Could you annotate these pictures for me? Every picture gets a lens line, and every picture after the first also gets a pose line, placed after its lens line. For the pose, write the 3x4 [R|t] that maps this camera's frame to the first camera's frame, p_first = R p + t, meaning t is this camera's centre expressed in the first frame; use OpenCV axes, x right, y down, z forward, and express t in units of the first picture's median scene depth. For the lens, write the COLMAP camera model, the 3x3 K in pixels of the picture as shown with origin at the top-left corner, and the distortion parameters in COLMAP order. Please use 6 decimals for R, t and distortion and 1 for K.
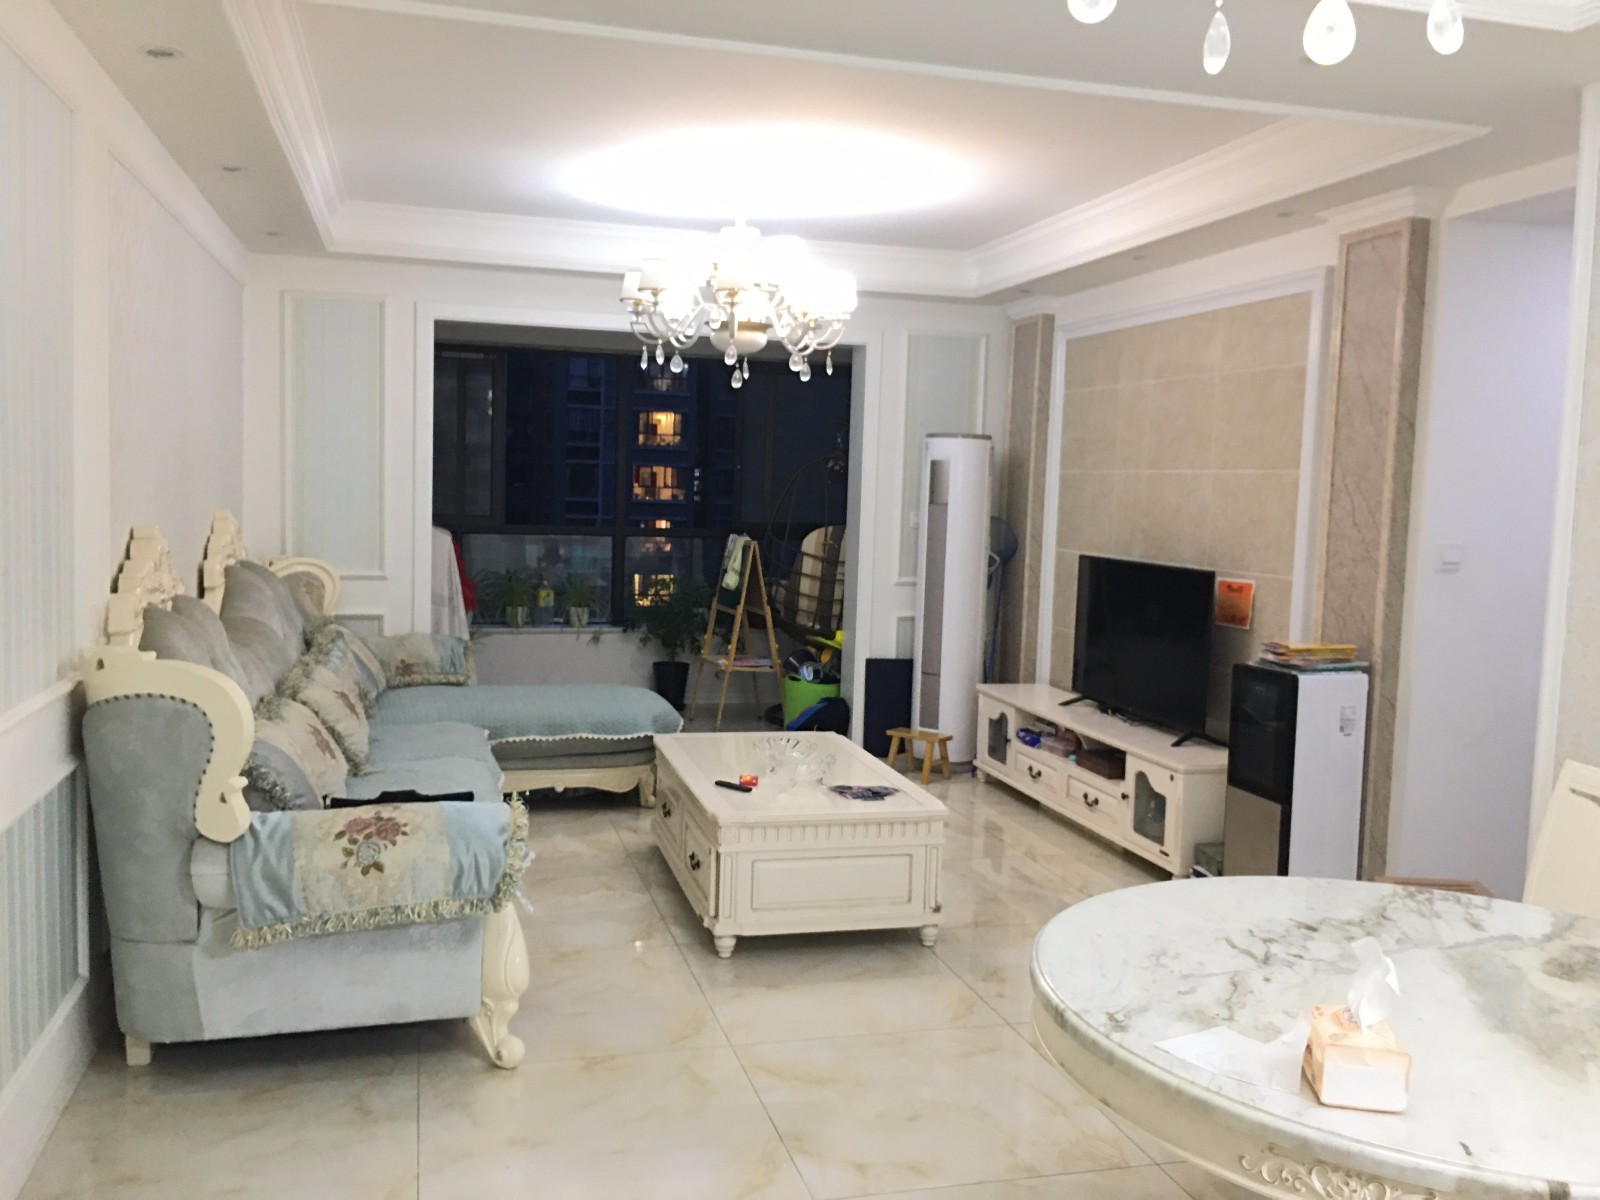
lens RADIAL K [[1353.5, 0, 794.8], [0, 1353.5, 604.0], [0, 0, 1]] dist [0.058949, -0.051988]
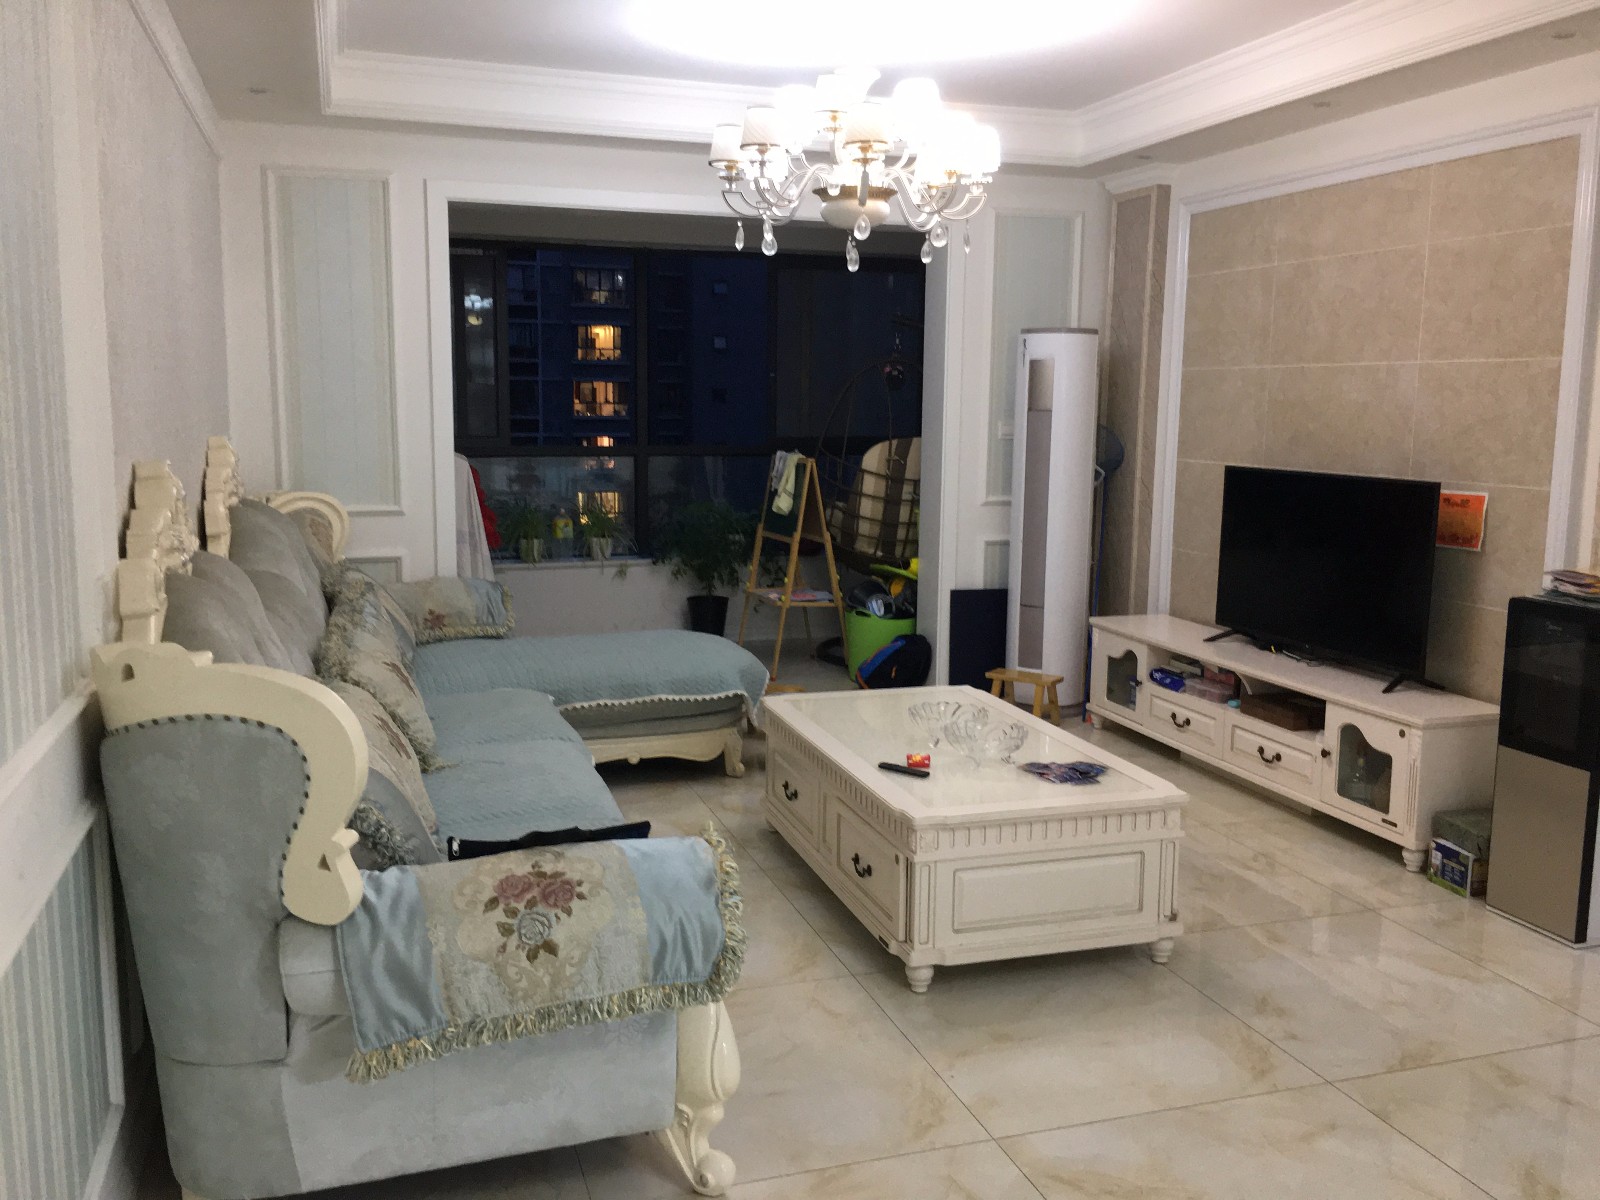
lens RADIAL K [[1353.5, 0, 804.8], [0, 1353.5, 594.1], [0, 0, 1]] dist [0.058949, -0.051988]
pose [[0.998443, -0.028696, 0.047826, -0.119376], [0.025949, 0.998031, 0.057108, -0.013782], [-0.049371, -0.055778, 0.997222, 0.182545]]
